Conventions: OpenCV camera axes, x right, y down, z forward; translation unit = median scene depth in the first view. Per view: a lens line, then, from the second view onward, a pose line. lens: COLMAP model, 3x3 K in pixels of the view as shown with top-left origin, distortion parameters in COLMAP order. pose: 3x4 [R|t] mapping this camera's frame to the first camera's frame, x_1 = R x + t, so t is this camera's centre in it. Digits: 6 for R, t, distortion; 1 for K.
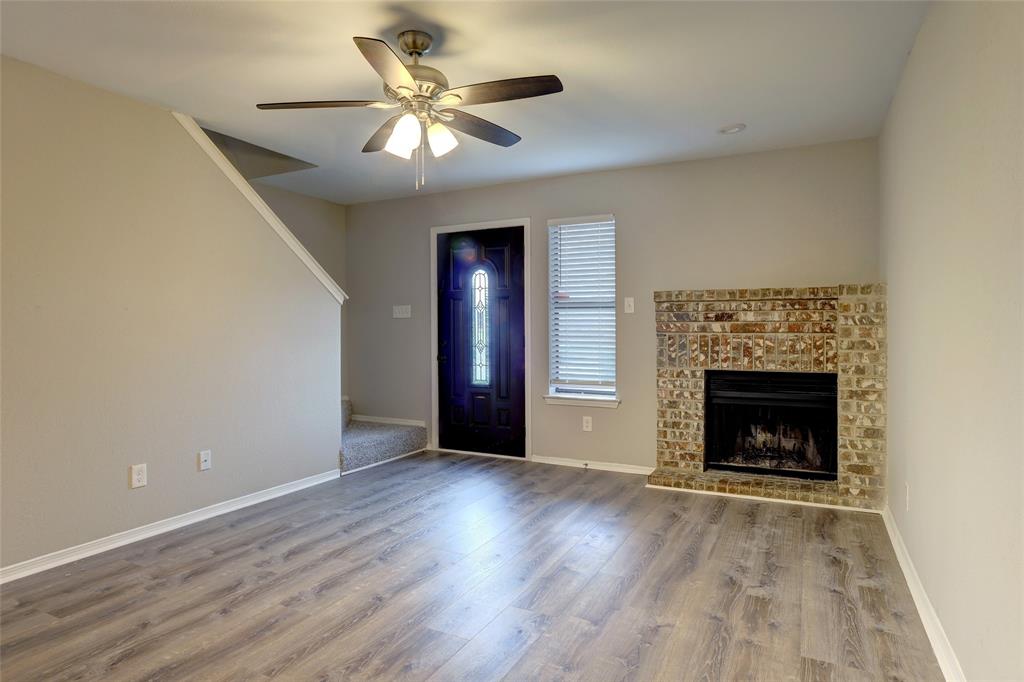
lens RADIAL K [[588.1, 0, 512.3], [0, 588.1, 335.1], [0, 0, 1]] dist [-0.076942, 0.055647]
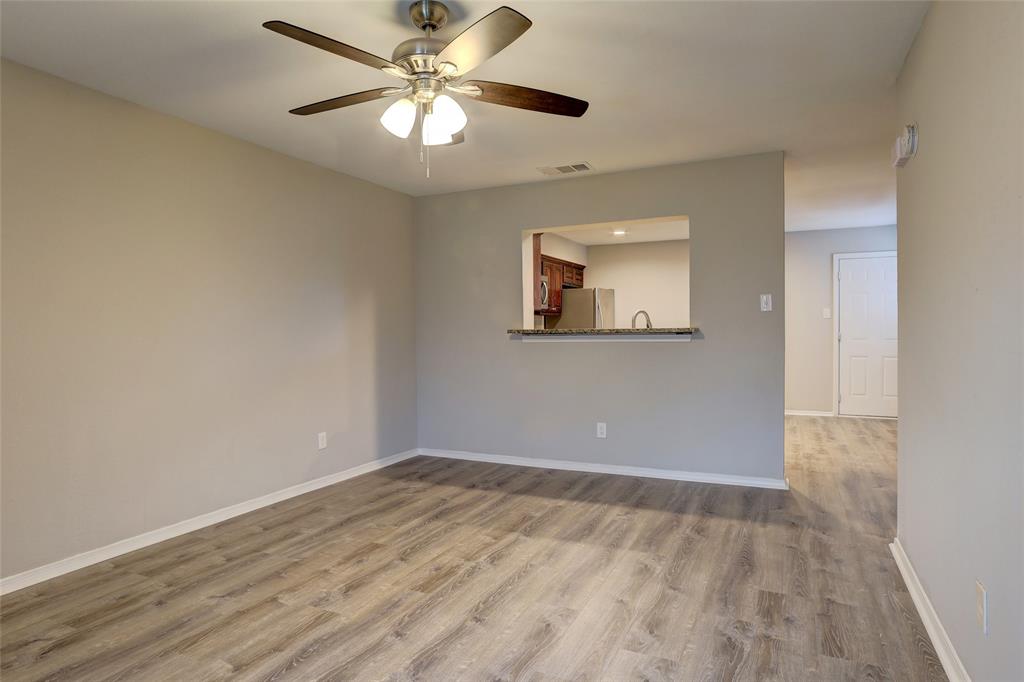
lens RADIAL K [[588.1, 0, 512.3], [0, 588.1, 335.1], [0, 0, 1]] dist [-0.076942, 0.055647]
pose [[-0.999543, 0.014432, -0.026574, -0.271832], [0.013791, 0.999613, 0.024139, -0.029052], [0.026912, 0.023761, -0.999355, 1.960378]]
